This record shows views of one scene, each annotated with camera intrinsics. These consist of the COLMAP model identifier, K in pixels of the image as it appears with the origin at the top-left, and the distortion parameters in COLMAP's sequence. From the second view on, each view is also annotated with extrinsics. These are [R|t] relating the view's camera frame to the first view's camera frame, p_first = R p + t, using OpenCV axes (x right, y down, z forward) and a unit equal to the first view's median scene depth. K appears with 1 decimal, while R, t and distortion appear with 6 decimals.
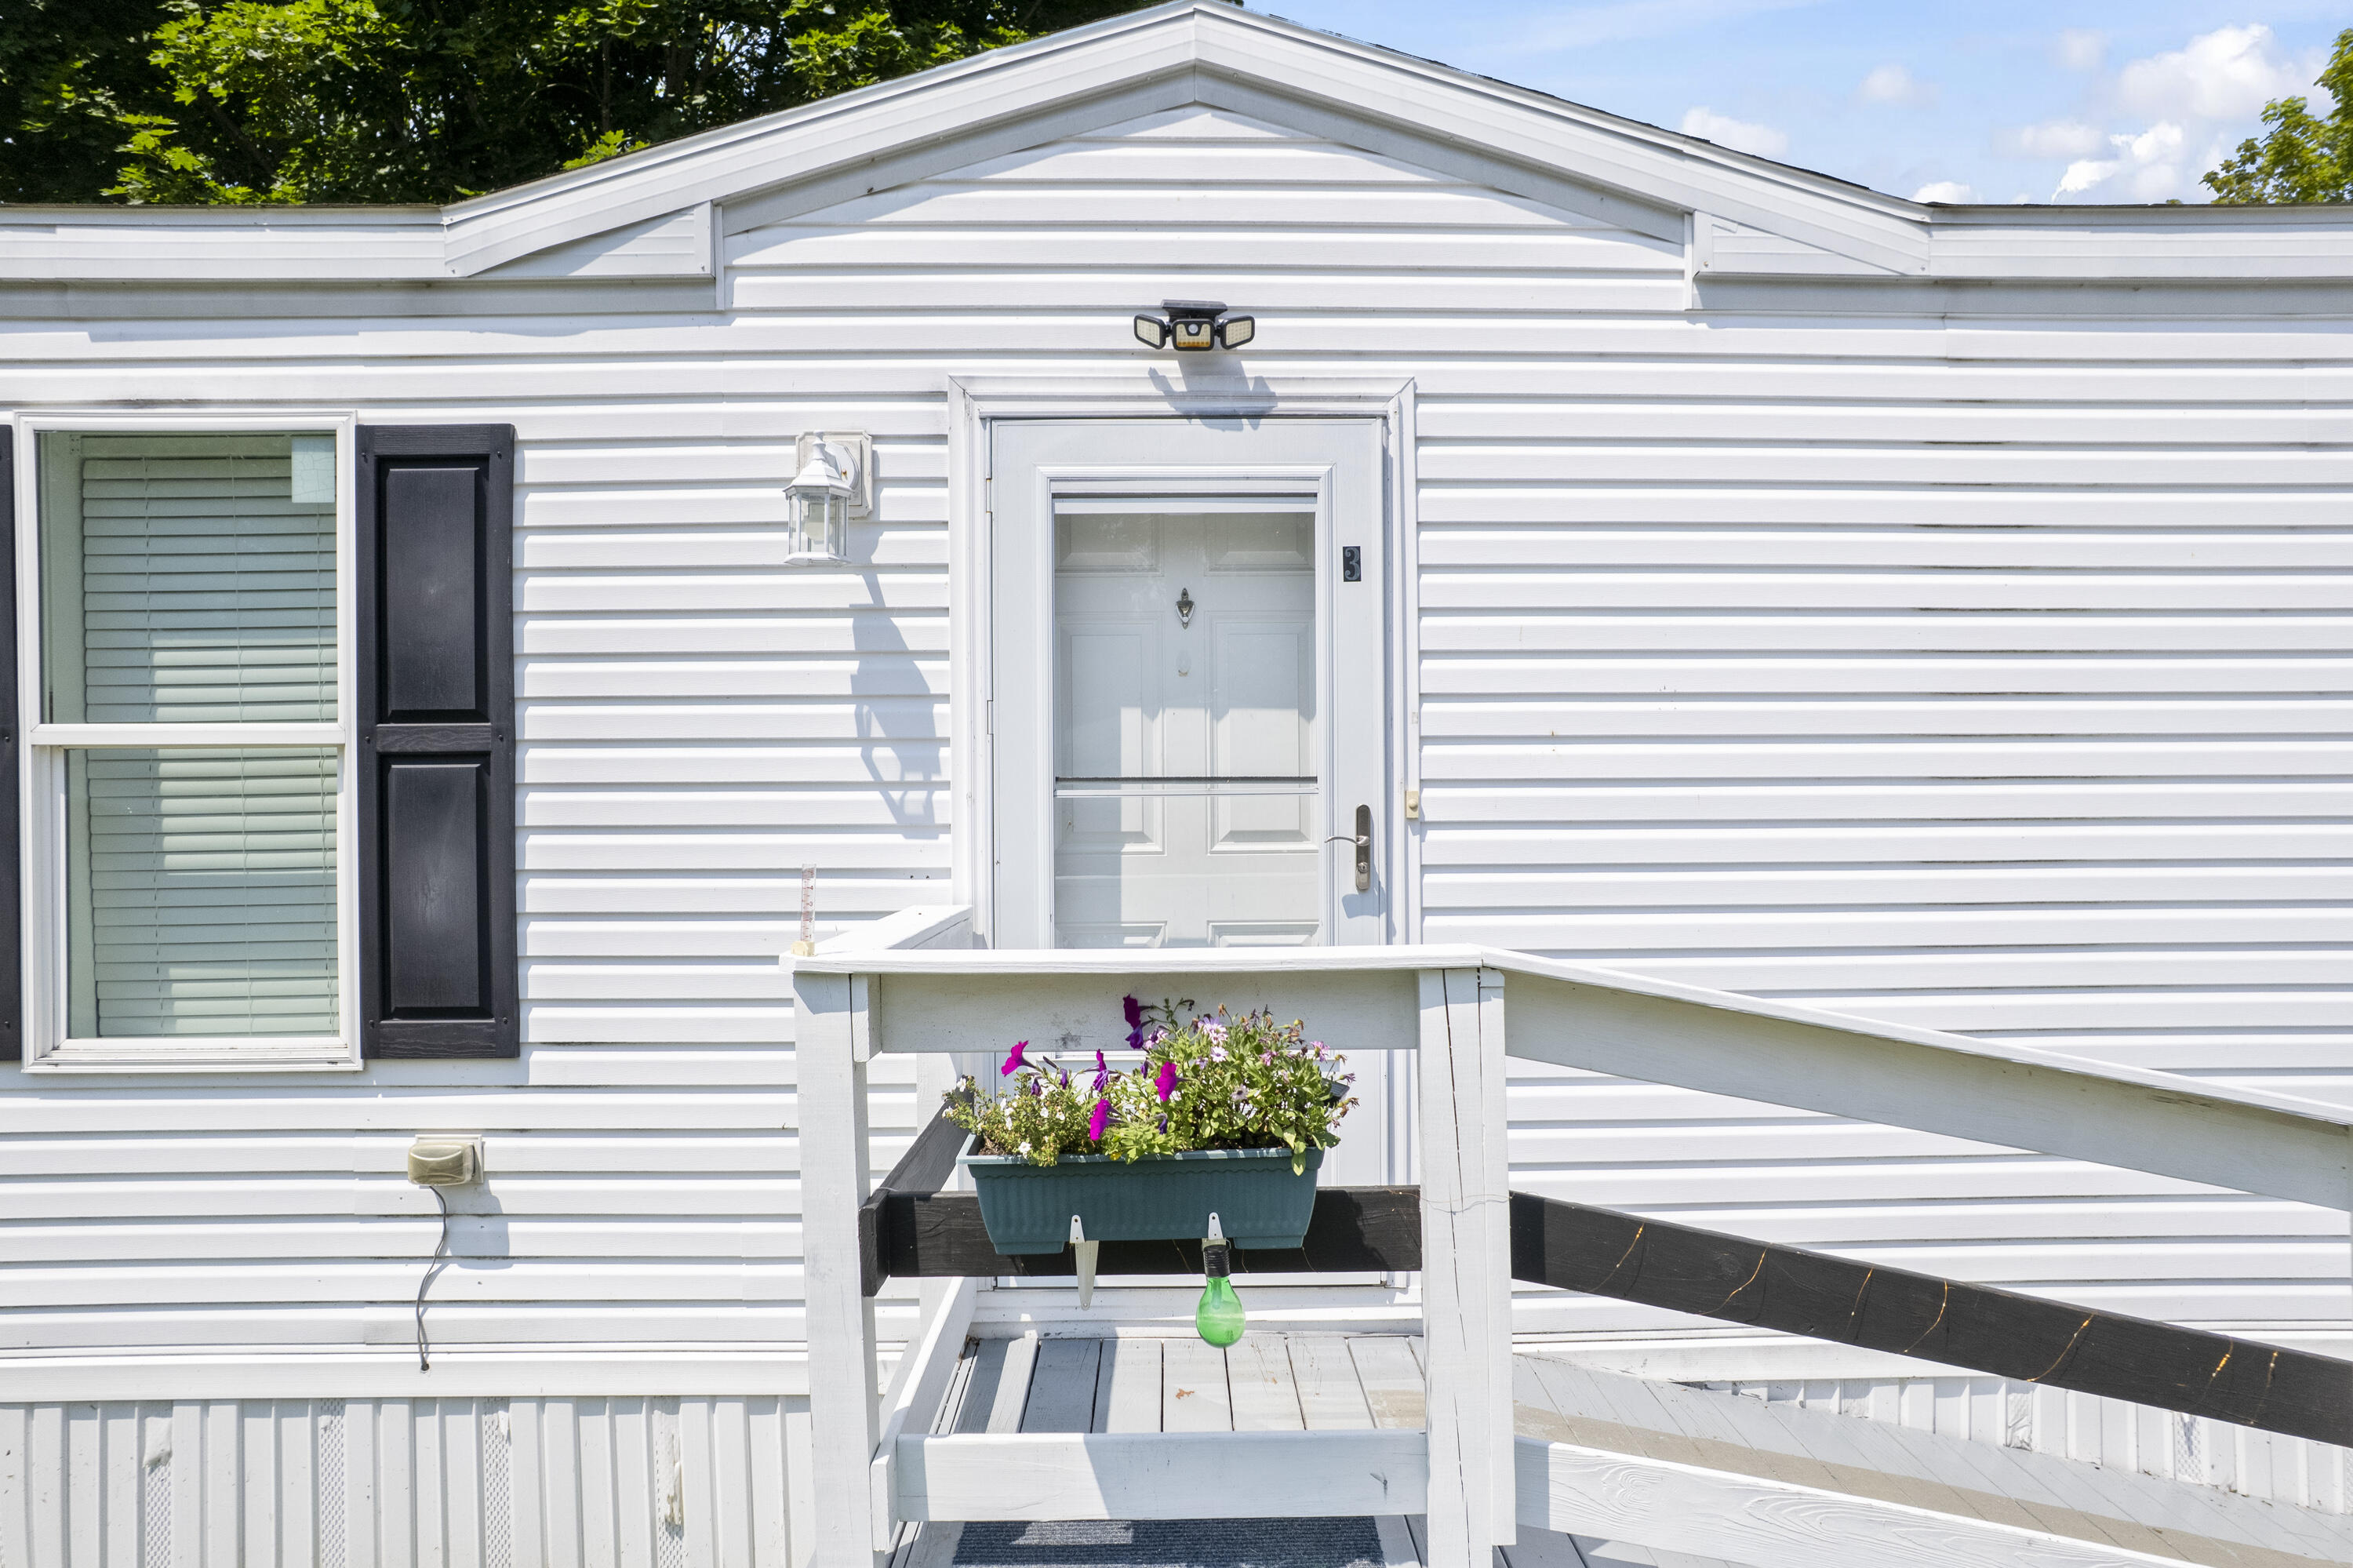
lens RADIAL K [[1490.4, 0, 1180.7], [0, 1490.4, 797.1], [0, 0, 1]] dist [-0.061578, 0.050736]
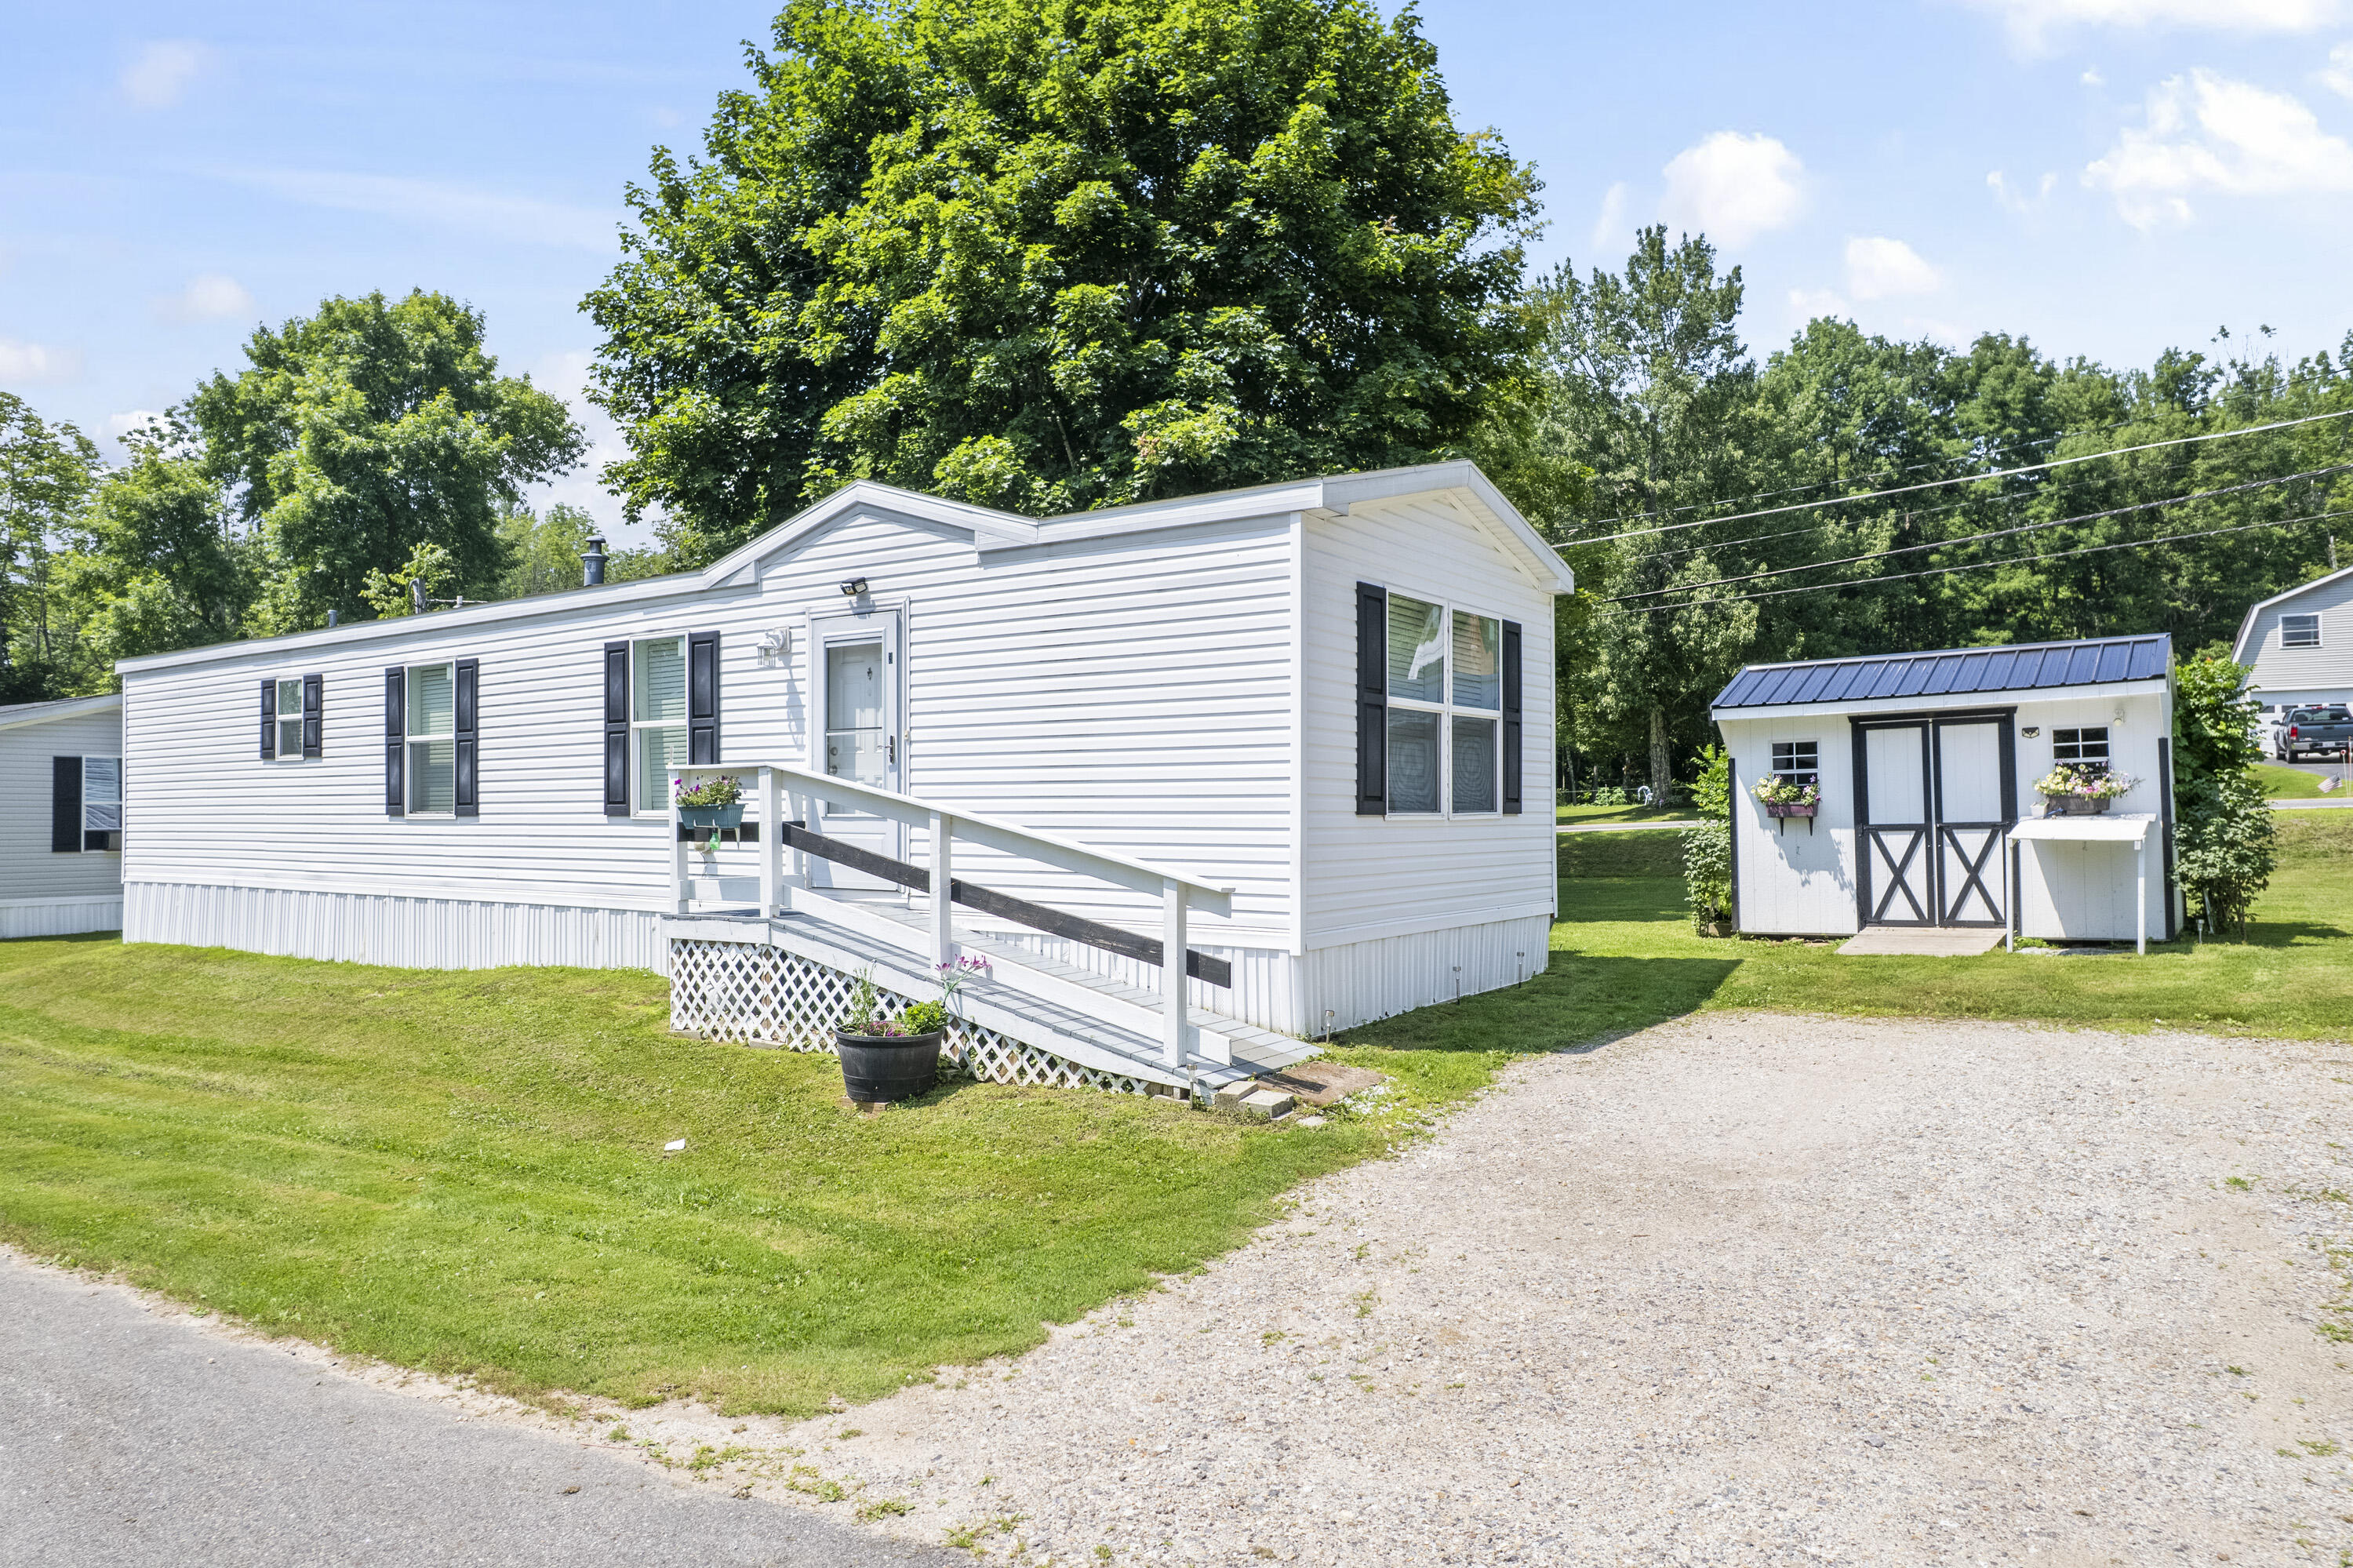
lens RADIAL K [[1515.1, 0, 1187.4], [0, 1515.1, 784.1], [0, 0, 1]] dist [-0.066202, 0.042767]
pose [[0.812974, -0.005422, -0.582274, 2.452095], [-0.000641, 0.999948, -0.010207, 0.137738], [0.582299, 0.008671, 0.812928, -1.199638]]
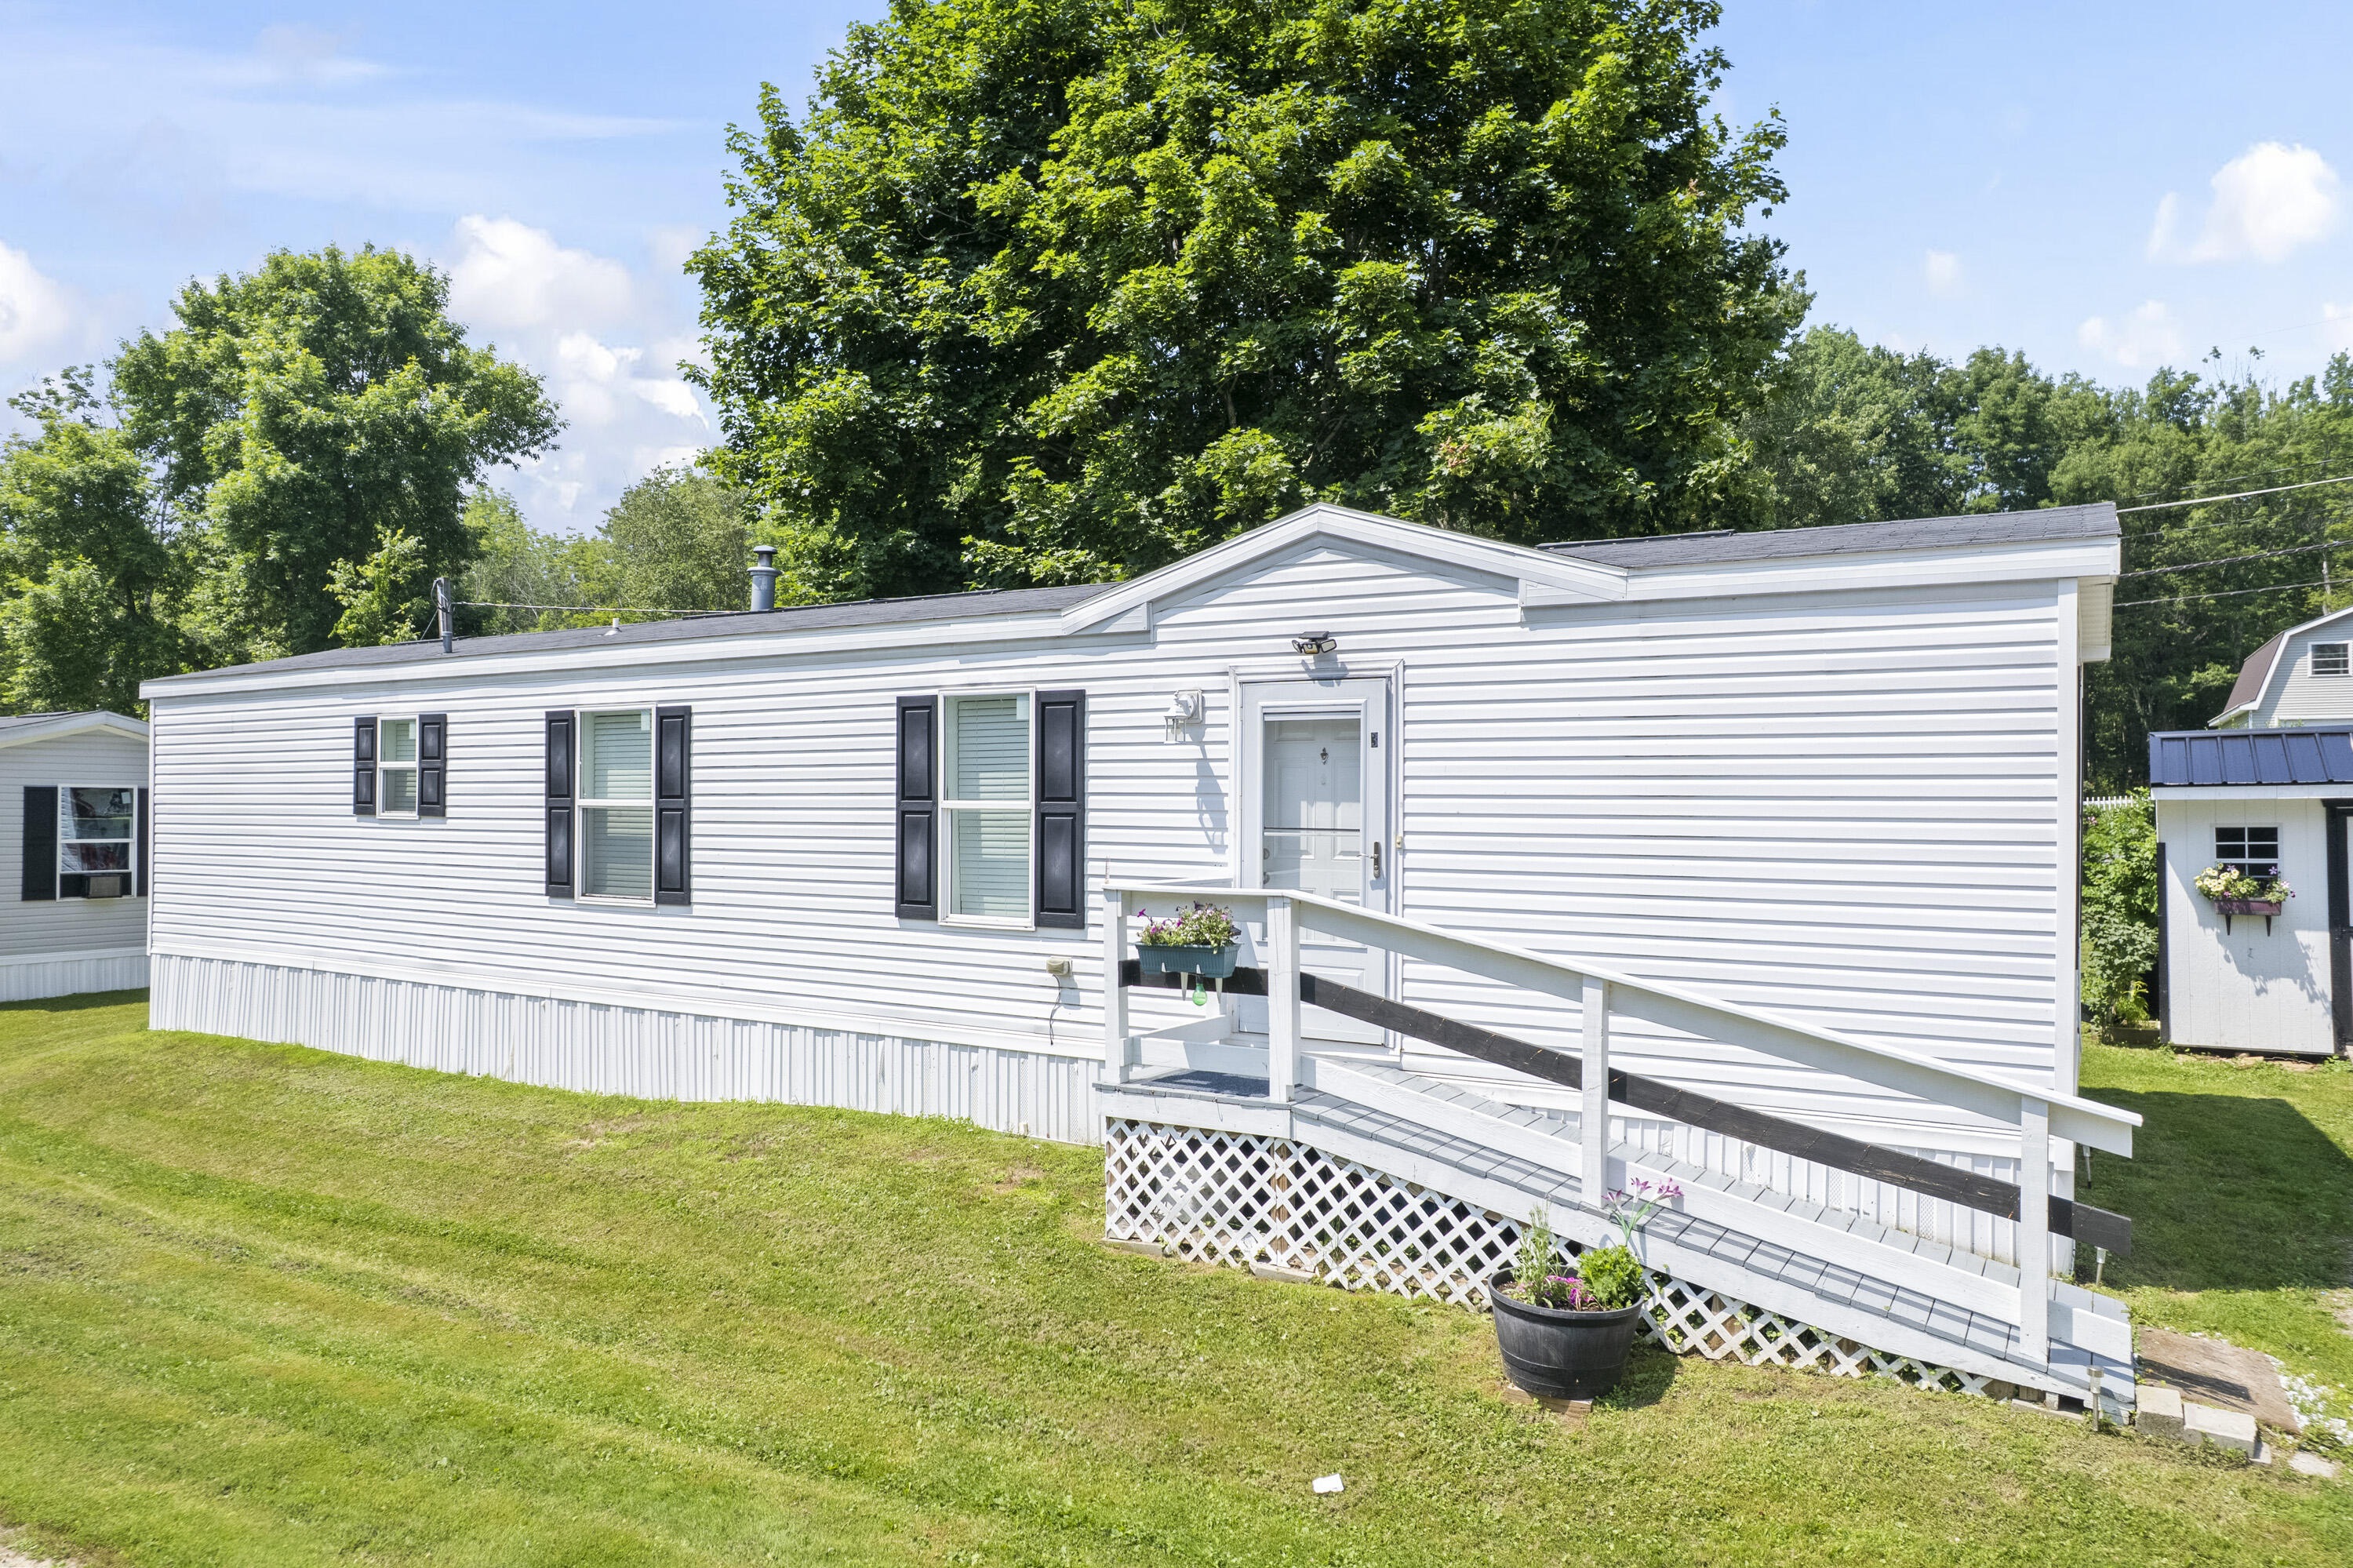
lens RADIAL K [[1538.0, 0, 1185.6], [0, 1538.0, 796.8], [0, 0, 1]] dist [-0.070522, 0.047184]
pose [[0.847876, 0.010678, -0.530087, 1.155491], [-0.012521, 0.999922, 0.000115, -0.062895], [0.530046, 0.006540, 0.847943, -1.232546]]
